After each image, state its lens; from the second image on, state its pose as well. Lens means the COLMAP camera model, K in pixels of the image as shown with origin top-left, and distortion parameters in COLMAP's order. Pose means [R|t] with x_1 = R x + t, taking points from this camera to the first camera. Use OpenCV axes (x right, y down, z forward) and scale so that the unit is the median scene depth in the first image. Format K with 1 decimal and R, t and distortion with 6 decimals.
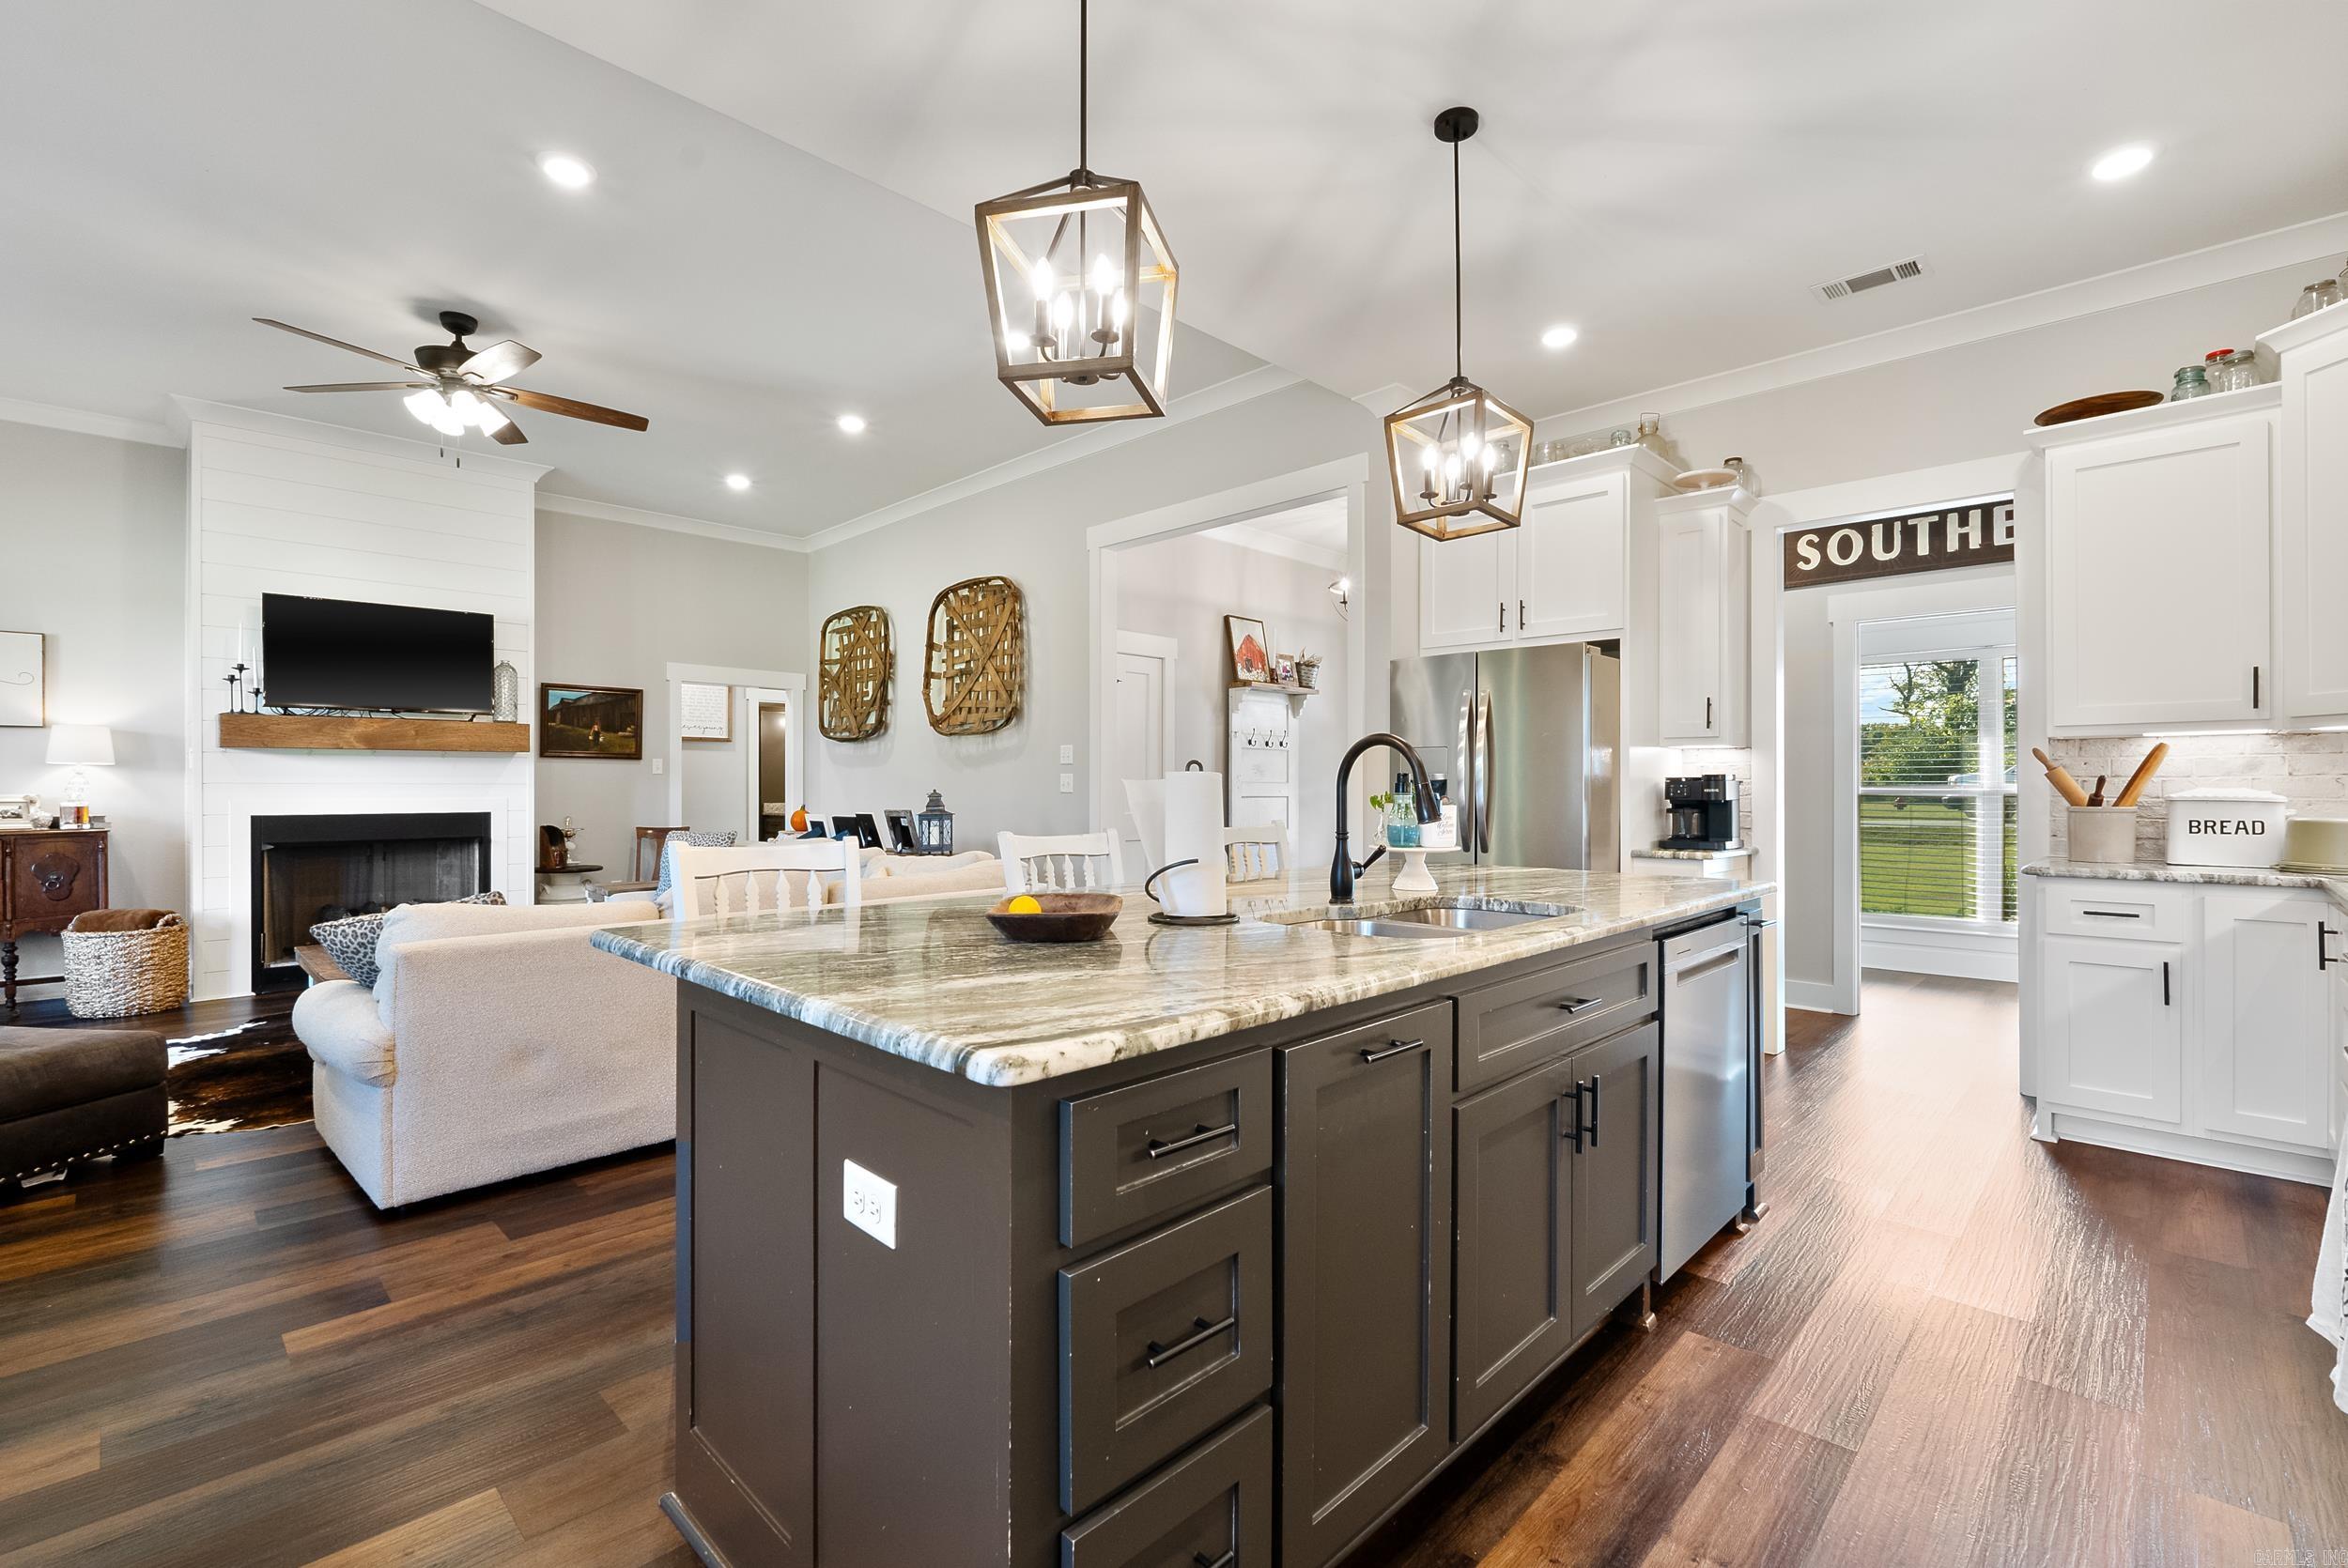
lens RADIAL K [[1033.2, 0, 1175.6], [0, 1033.2, 787.1], [0, 0, 1]] dist [-0.006434, 0.000674]
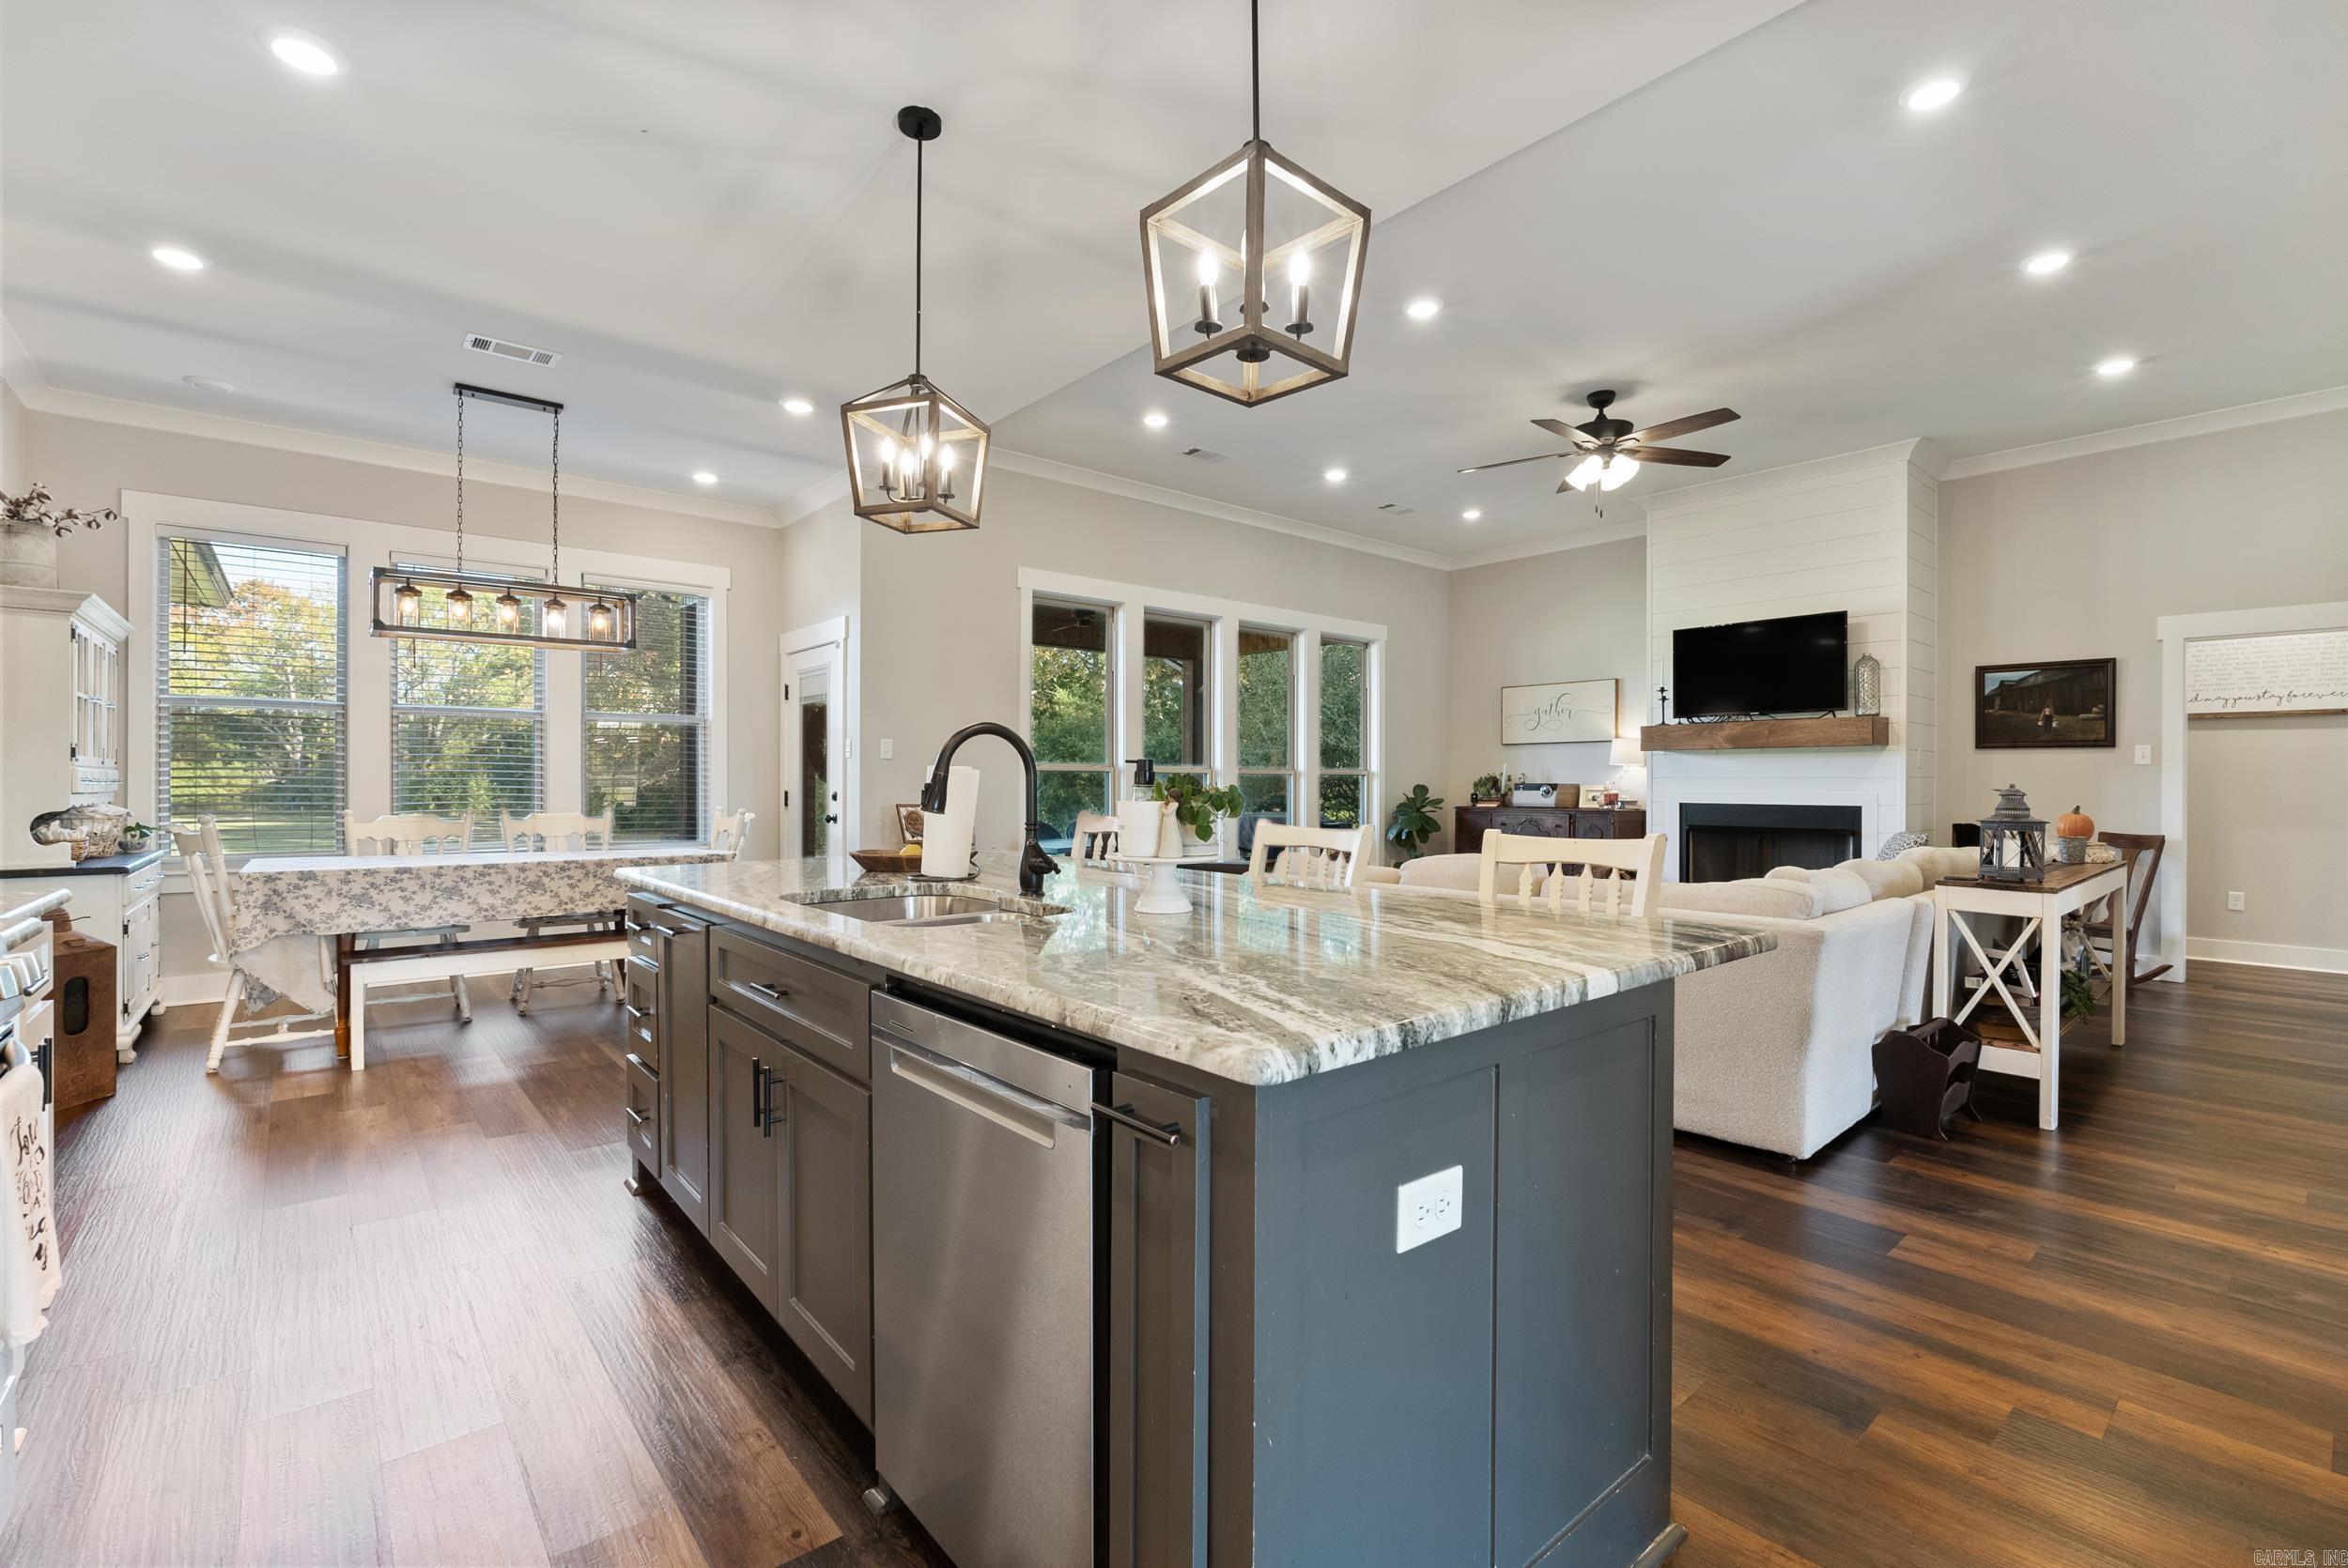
lens RADIAL K [[1033.2, 0, 1177.0], [0, 1033.2, 782.4], [0, 0, 1]] dist [-0.006434, 0.000674]
pose [[-0.094722, 0.001795, -0.995502, 0.485746], [-0.003036, 0.999993, 0.002092, 0.001193], [0.995499, 0.003221, -0.094716, 0.531732]]
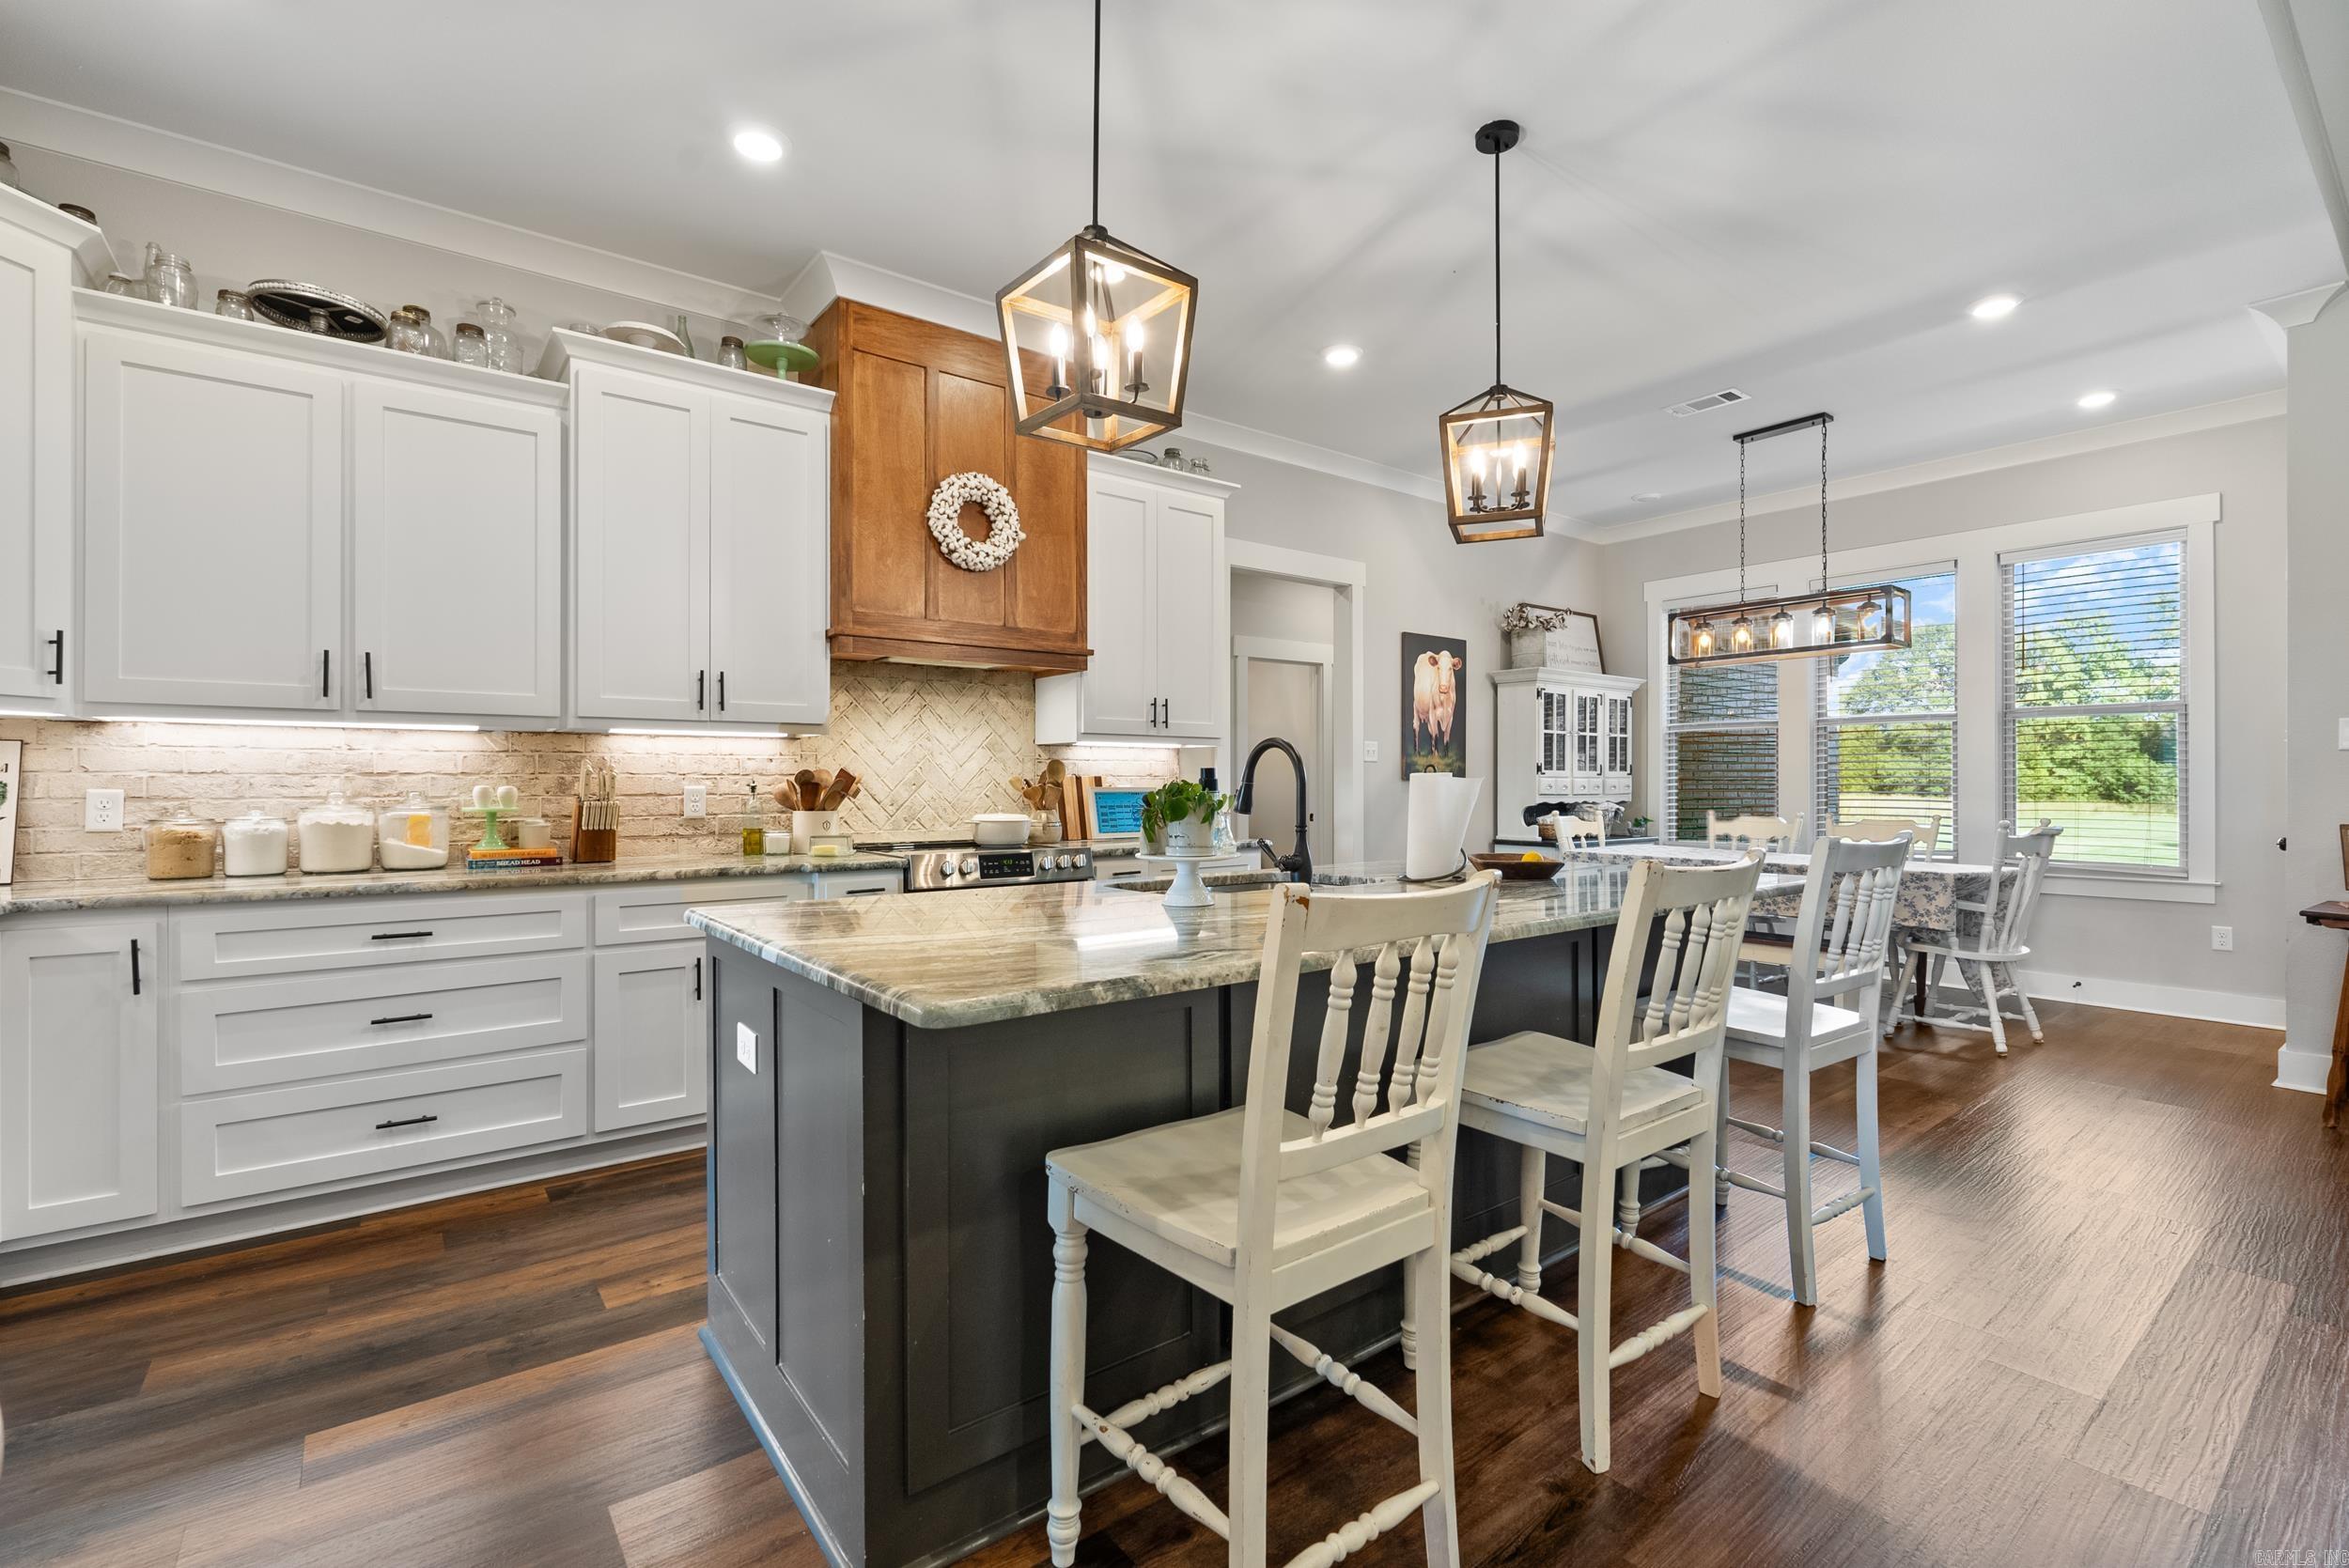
lens RADIAL K [[1033.7, 0, 1180.6], [0, 1033.7, 789.1], [0, 0, 1]] dist [-0.006434, 0.000674]
pose [[-0.990750, 0.001466, 0.135694, 0.058980], [0.002108, 0.999987, 0.004589, 0.000466], [-0.135686, 0.004833, -0.990740, 0.904027]]
